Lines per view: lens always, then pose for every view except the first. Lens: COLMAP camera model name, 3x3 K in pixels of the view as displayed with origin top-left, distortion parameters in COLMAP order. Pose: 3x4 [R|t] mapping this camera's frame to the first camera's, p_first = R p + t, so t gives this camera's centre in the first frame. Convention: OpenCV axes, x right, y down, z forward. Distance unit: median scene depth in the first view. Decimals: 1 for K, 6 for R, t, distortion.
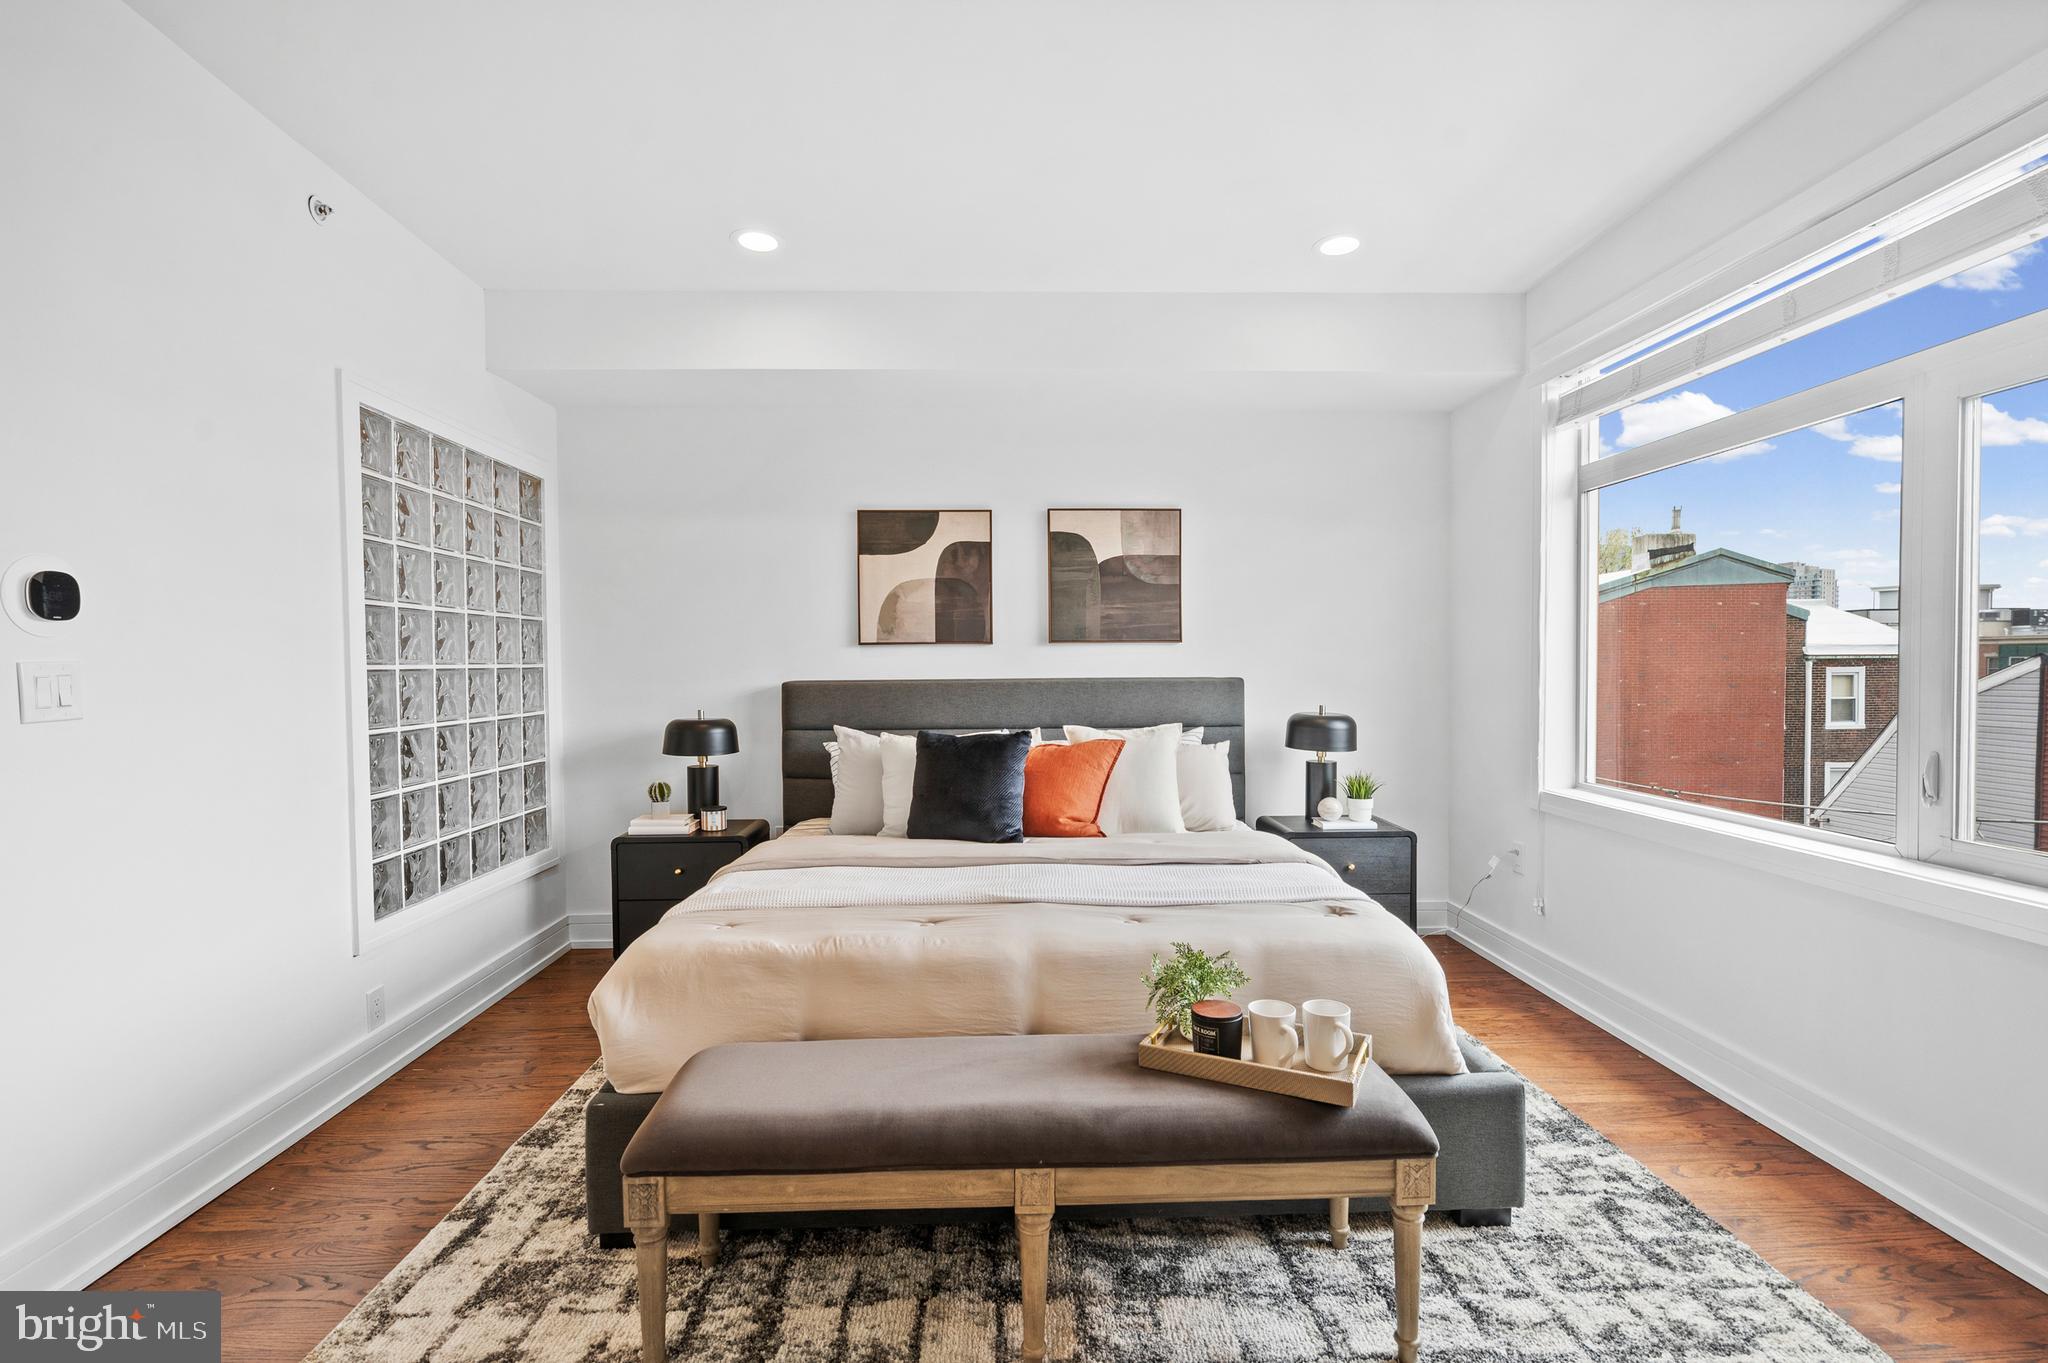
lens RADIAL K [[960.1, 0, 1021.4], [0, 960.1, 685.4], [0, 0, 1]] dist [-0.007908, 0.003965]
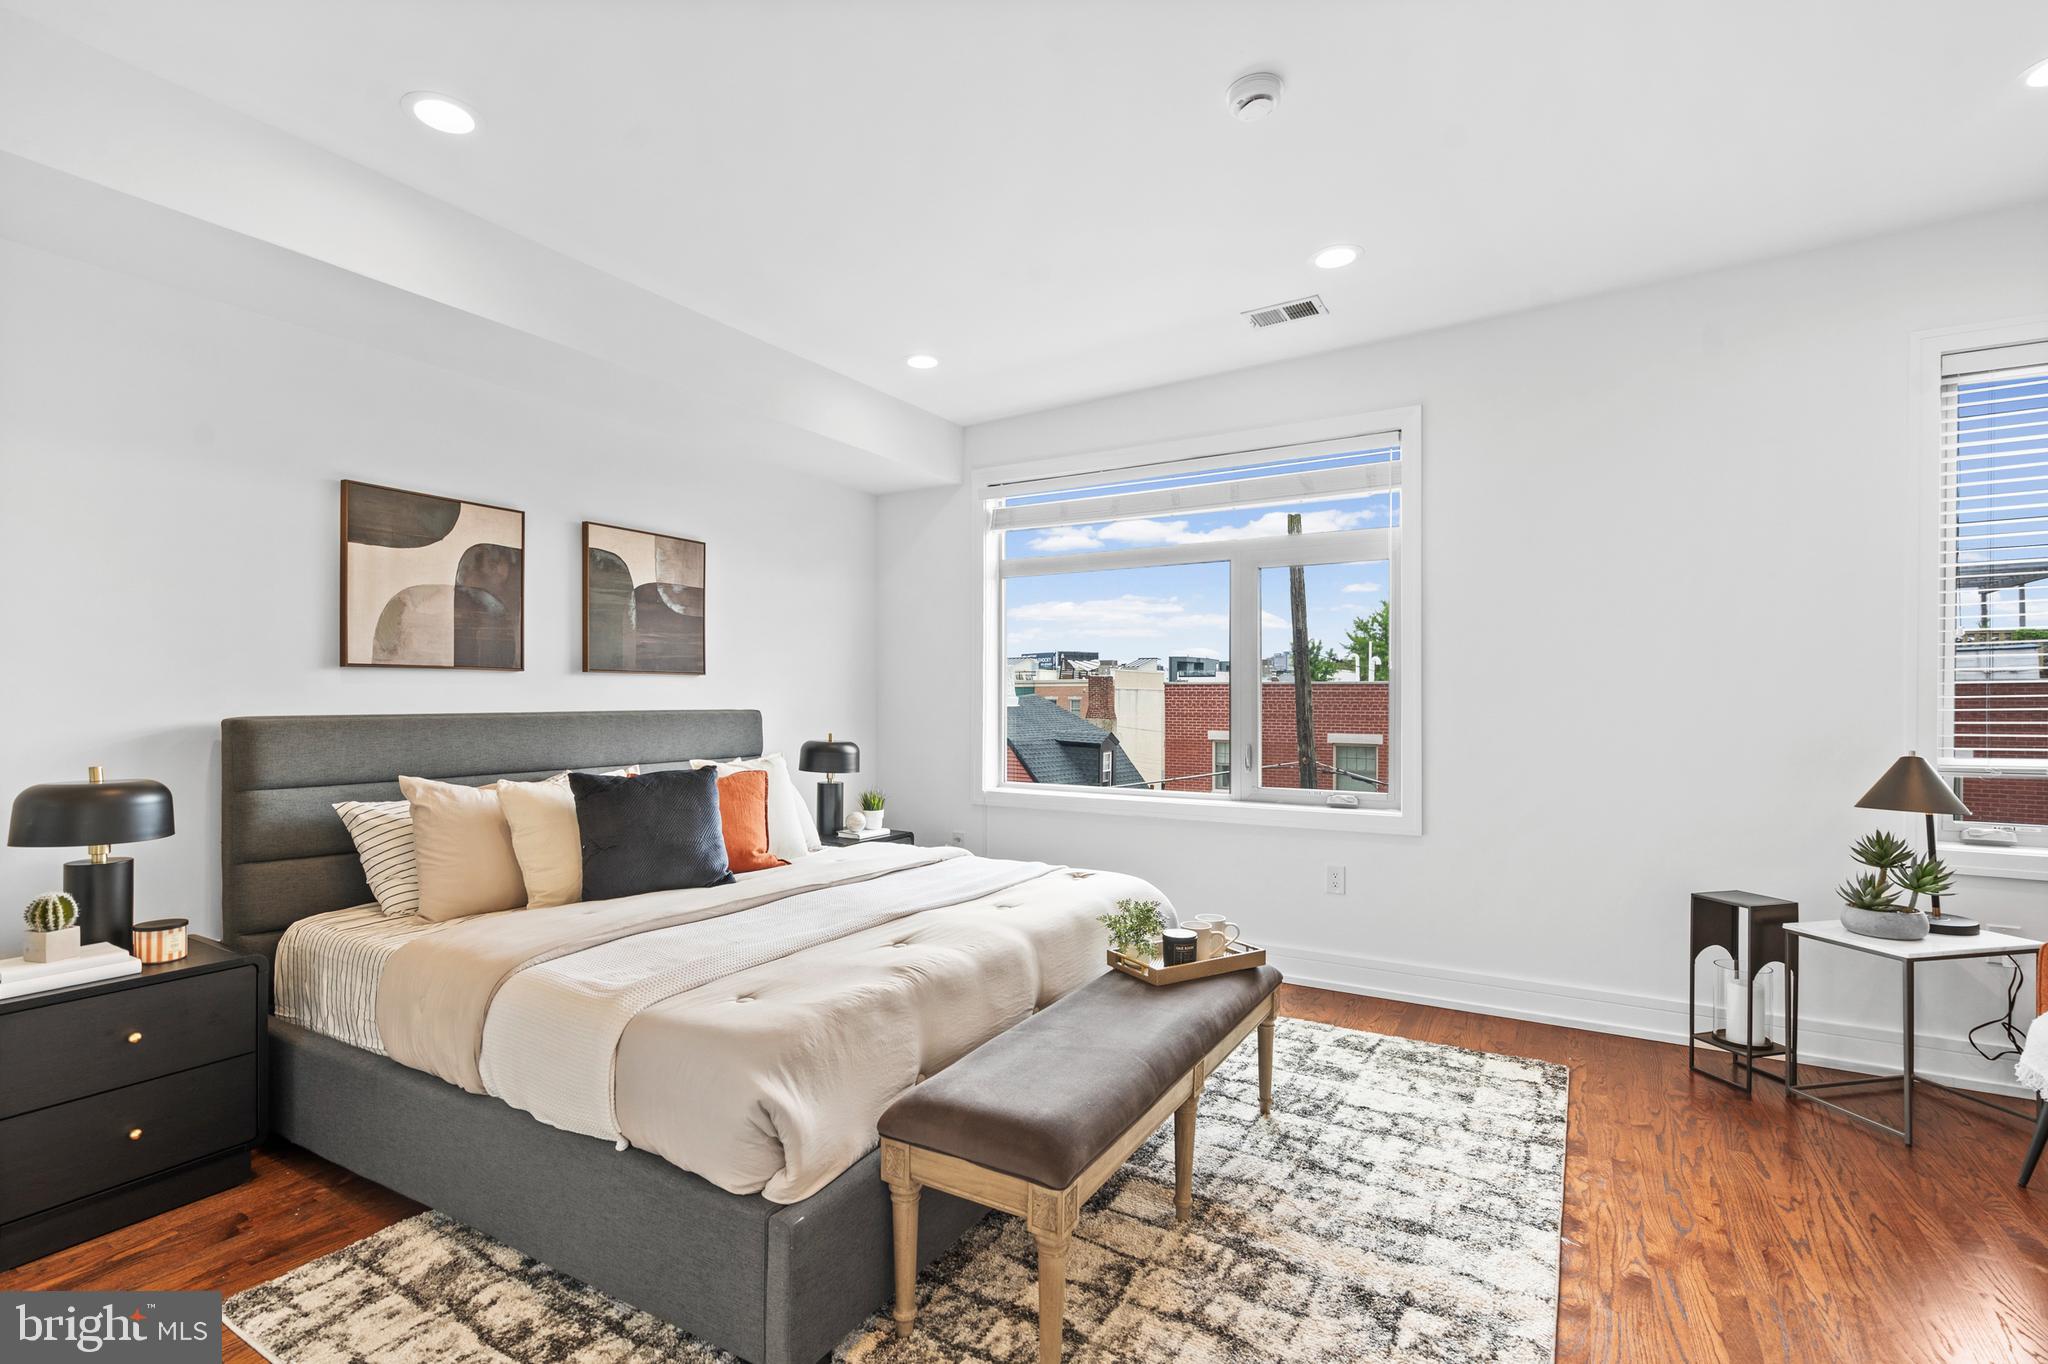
lens RADIAL K [[960.1, 0, 1018.4], [0, 960.1, 698.7], [0, 0, 1]] dist [-0.007908, 0.003965]
pose [[0.526875, 0.006104, 0.849921, -0.518103], [0.015249, 0.999745, -0.016633, 0.001616], [-0.849806, 0.021725, 0.526648, 0.193972]]
